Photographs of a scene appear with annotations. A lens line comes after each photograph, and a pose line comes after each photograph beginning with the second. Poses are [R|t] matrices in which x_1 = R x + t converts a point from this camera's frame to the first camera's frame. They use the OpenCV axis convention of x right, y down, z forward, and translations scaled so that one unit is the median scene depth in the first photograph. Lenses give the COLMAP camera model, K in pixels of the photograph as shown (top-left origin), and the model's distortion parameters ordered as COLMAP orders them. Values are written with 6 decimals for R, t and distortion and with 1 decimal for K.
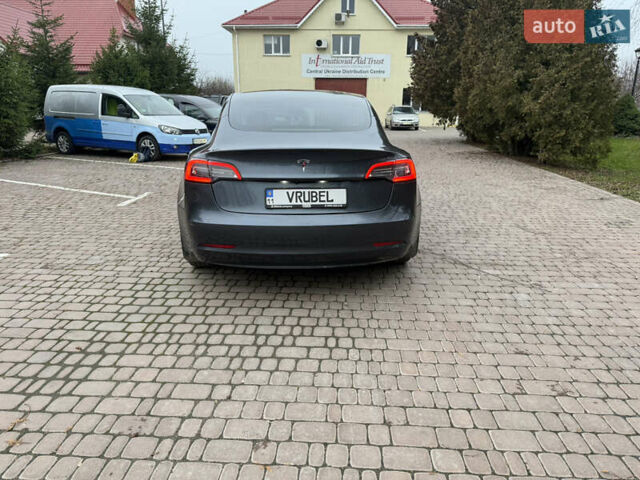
lens RADIAL K [[453.3, 0, 318.5], [0, 453.3, 235.2], [0, 0, 1]] dist [0.032877, -0.036345]
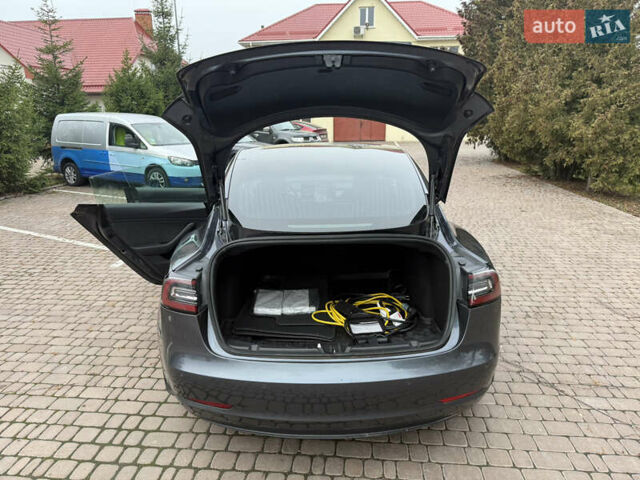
lens RADIAL K [[453.3, 0, 315.2], [0, 453.3, 237.2], [0, 0, 1]] dist [0.032877, -0.036345]
pose [[0.998837, -0.007339, -0.047656, -0.008632], [0.006540, 0.999836, -0.016908, -0.065510], [0.047772, 0.016576, 0.998721, 0.099629]]
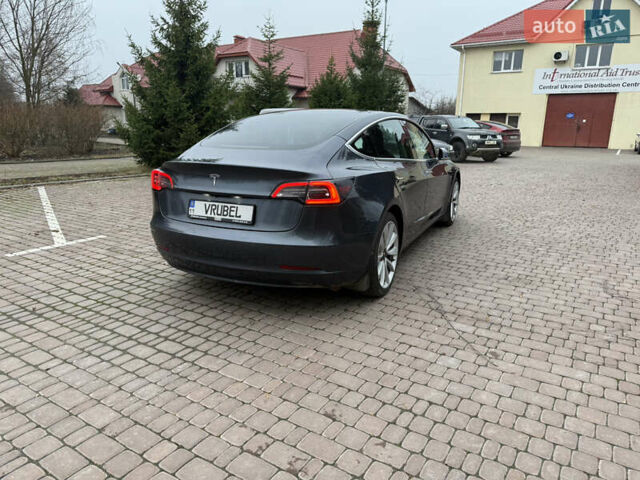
lens RADIAL K [[453.3, 0, 319.6], [0, 453.3, 235.4], [0, 0, 1]] dist [0.032877, -0.036345]
pose [[0.868307, 0.117027, -0.482024, 0.202966], [-0.136521, 0.990622, -0.005420, -0.016004], [0.476869, 0.070512, 0.876141, 0.061419]]
